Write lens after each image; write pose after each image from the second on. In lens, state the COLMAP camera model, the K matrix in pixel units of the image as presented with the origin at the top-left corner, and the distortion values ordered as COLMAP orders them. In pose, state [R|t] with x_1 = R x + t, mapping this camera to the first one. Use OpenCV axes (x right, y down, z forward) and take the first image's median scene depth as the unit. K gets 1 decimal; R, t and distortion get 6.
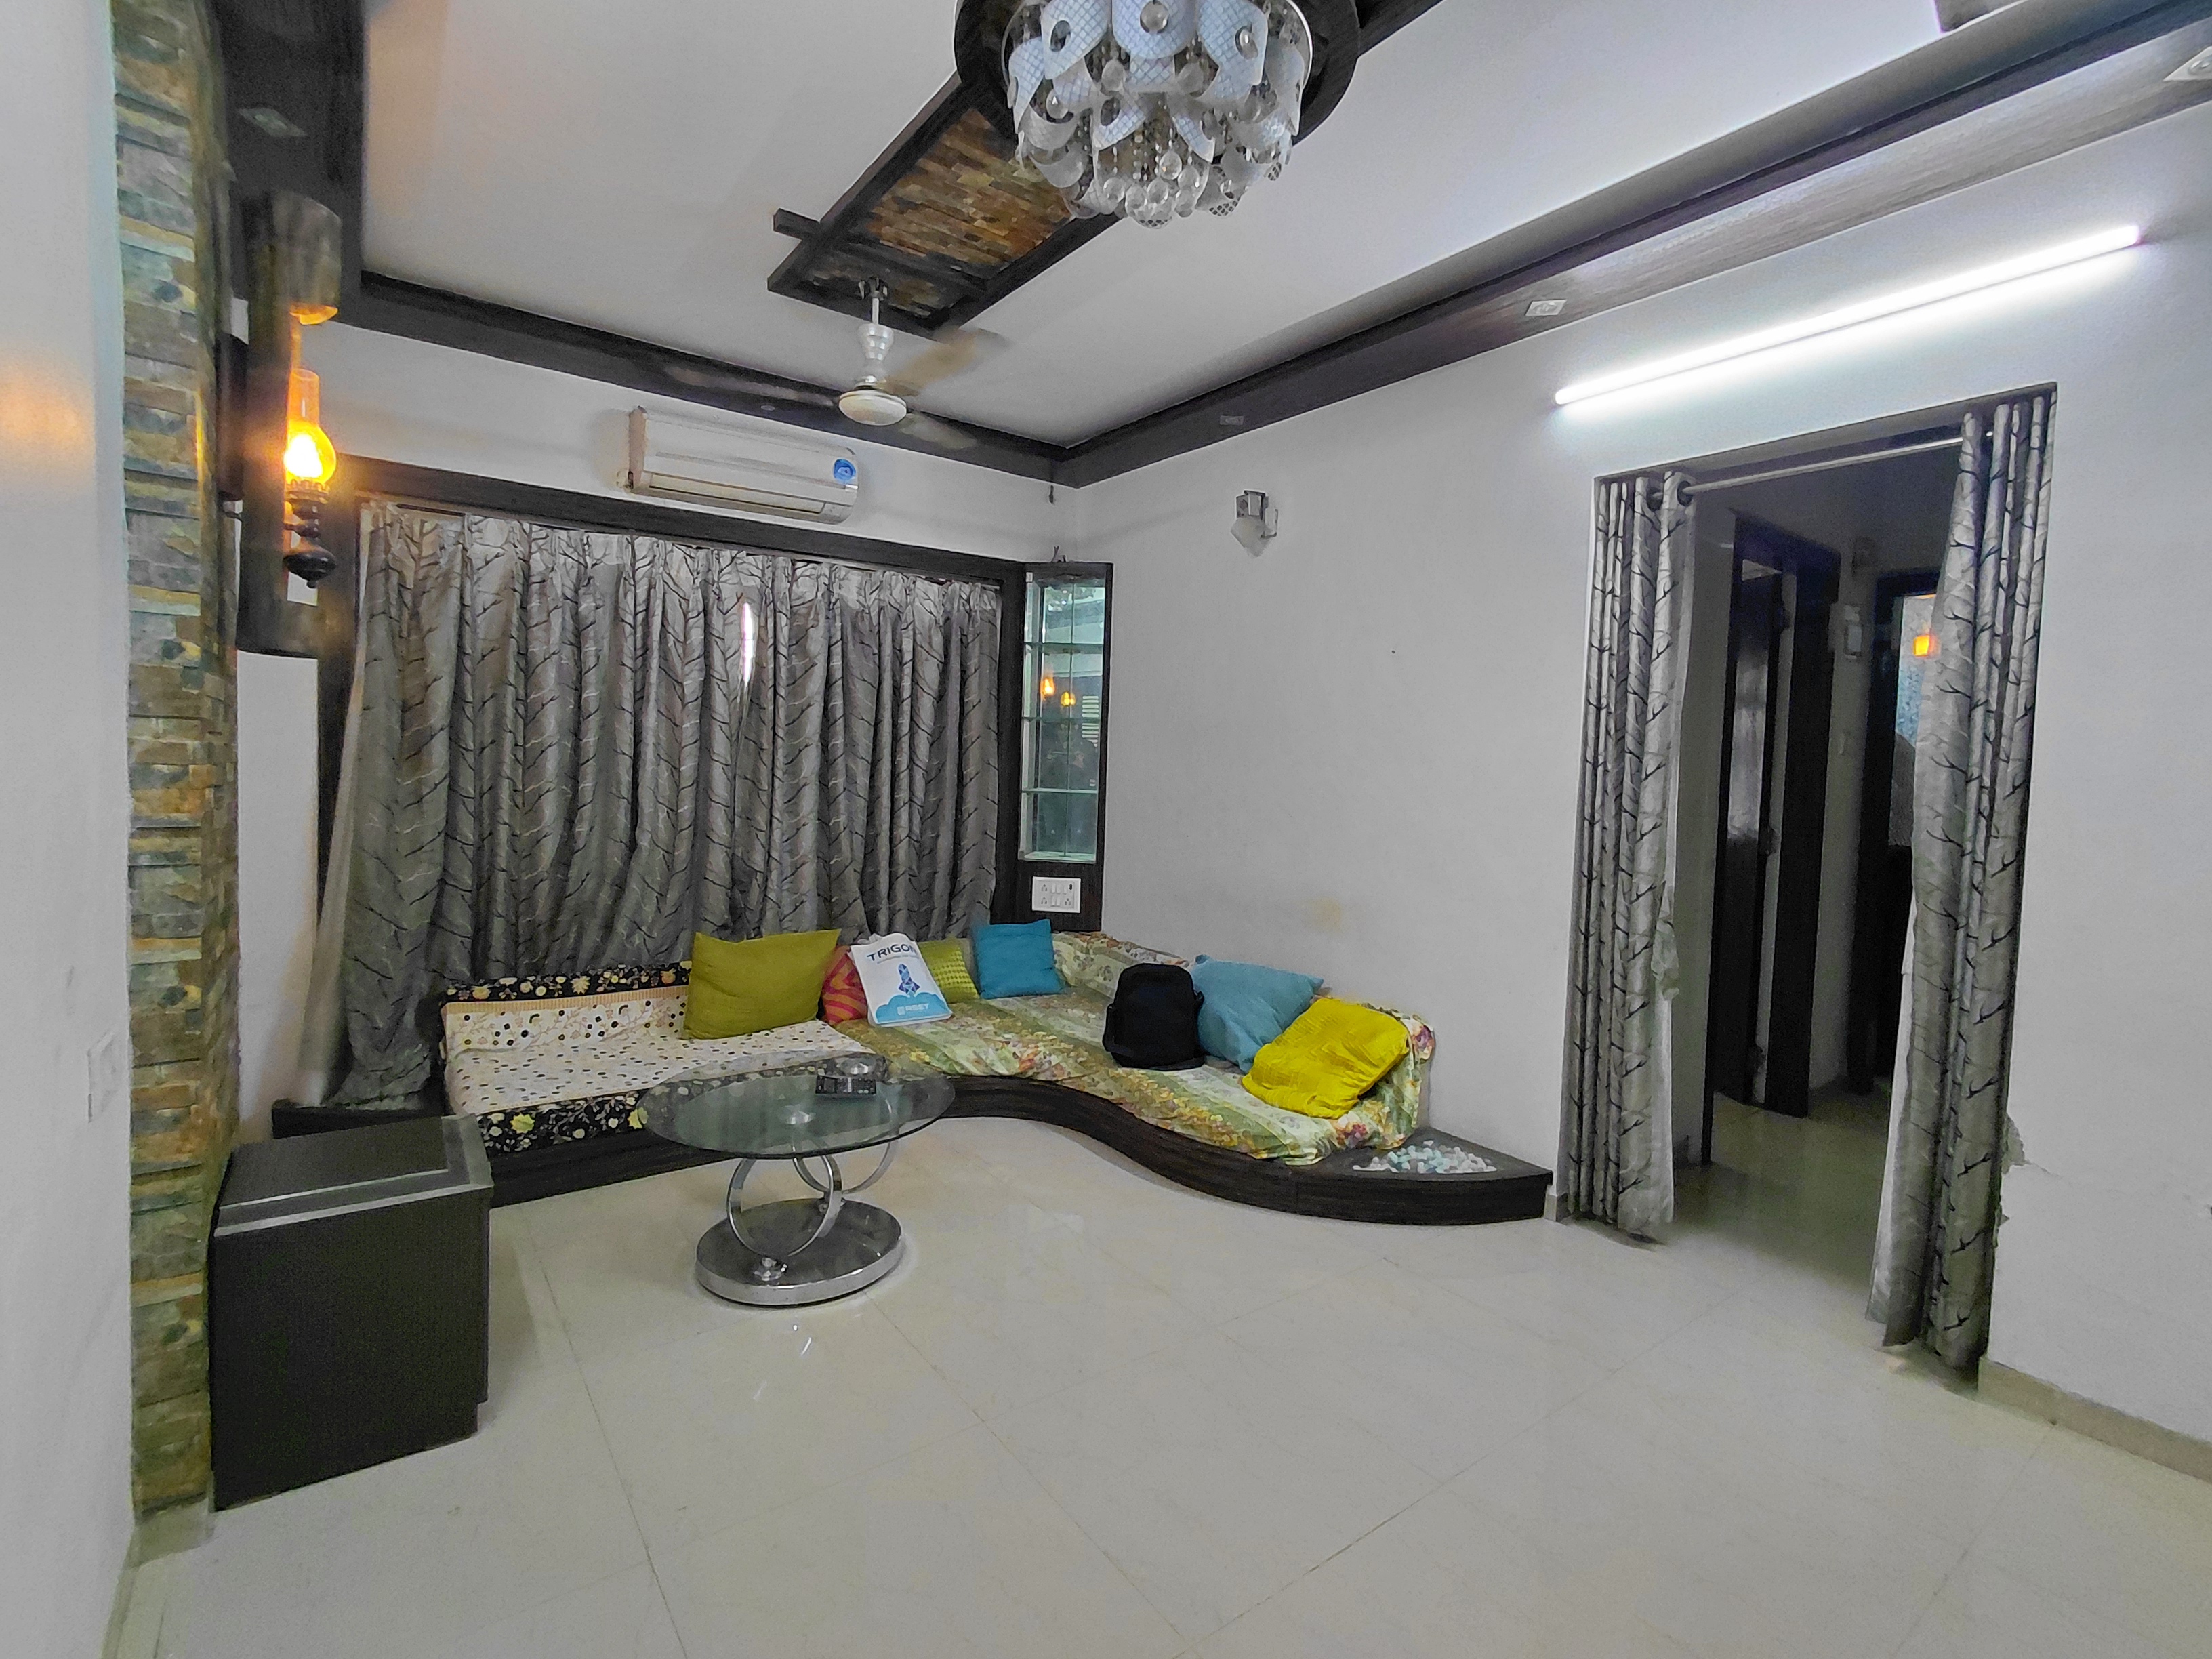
lens RADIAL K [[1004.6, 0, 1100.4], [0, 1004.6, 804.6], [0, 0, 1]] dist [-0.004074, 0.011545]
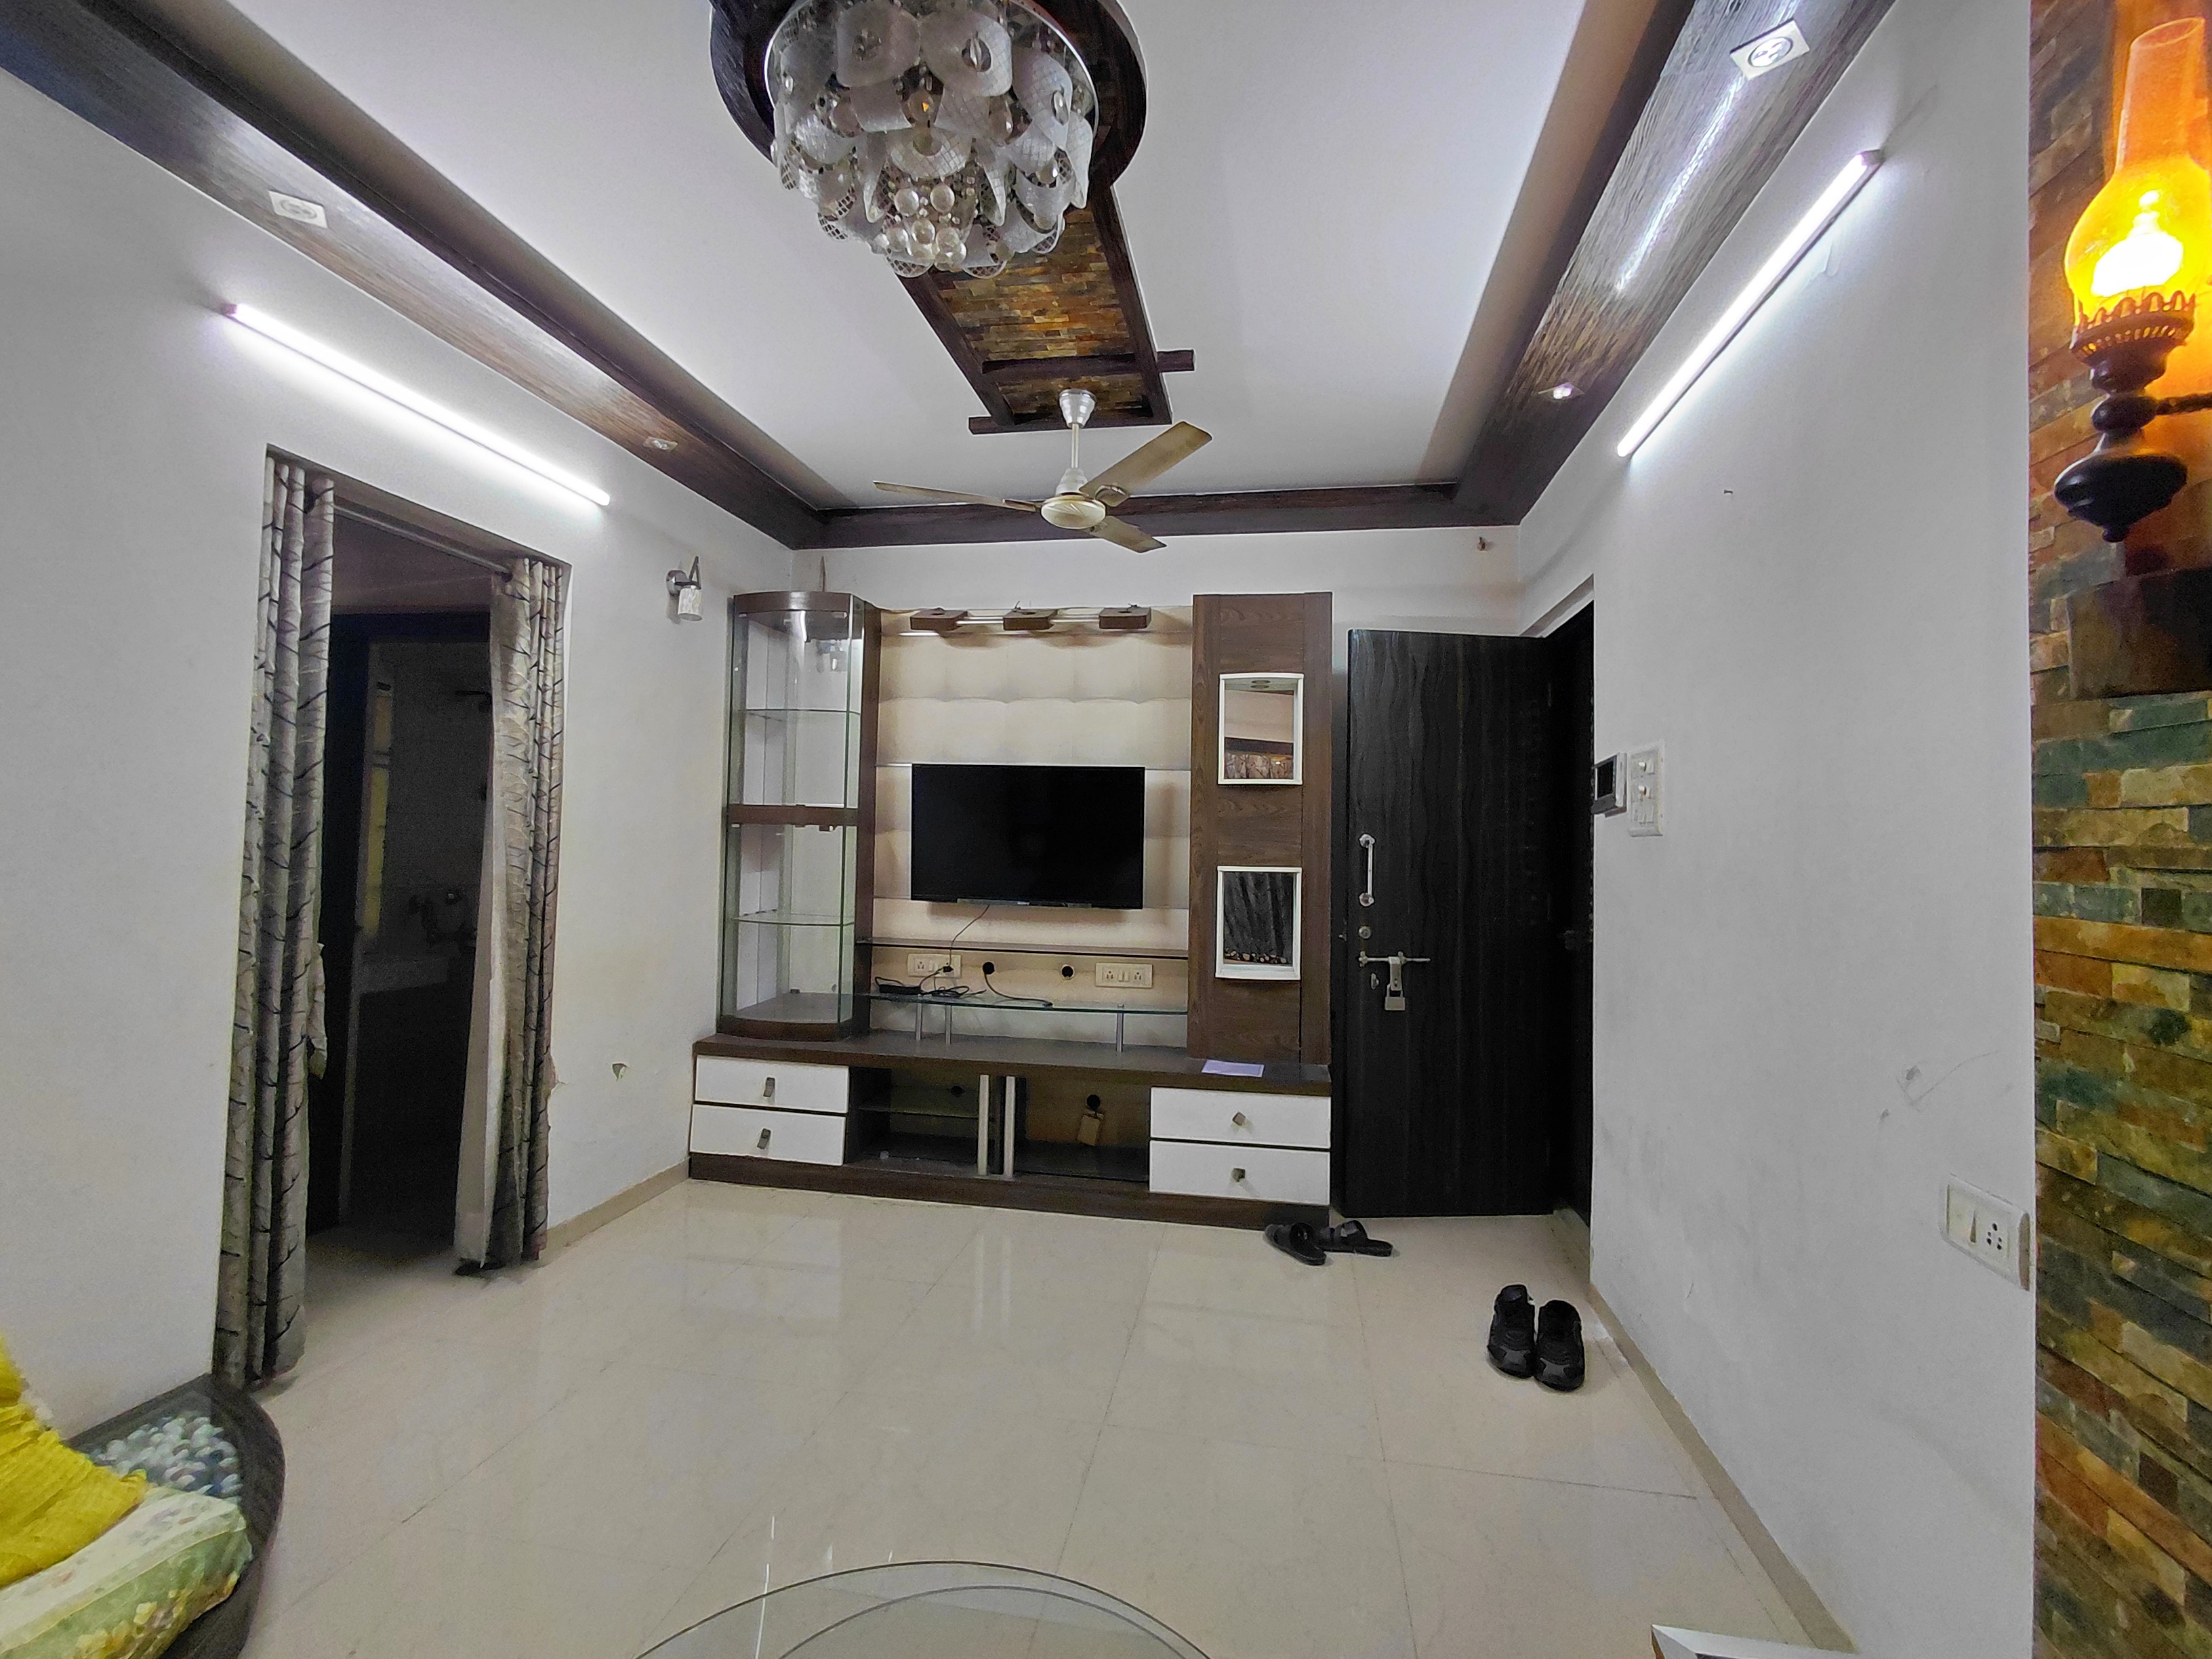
lens RADIAL K [[1004.6, 0, 1100.4], [0, 1004.6, 804.6], [0, 0, 1]] dist [-0.004074, 0.011545]
pose [[-0.711838, -0.034271, 0.701507, -0.547971], [-0.024802, 0.999412, 0.023658, -0.095842], [-0.701906, -0.000558, -0.712270, 1.225408]]
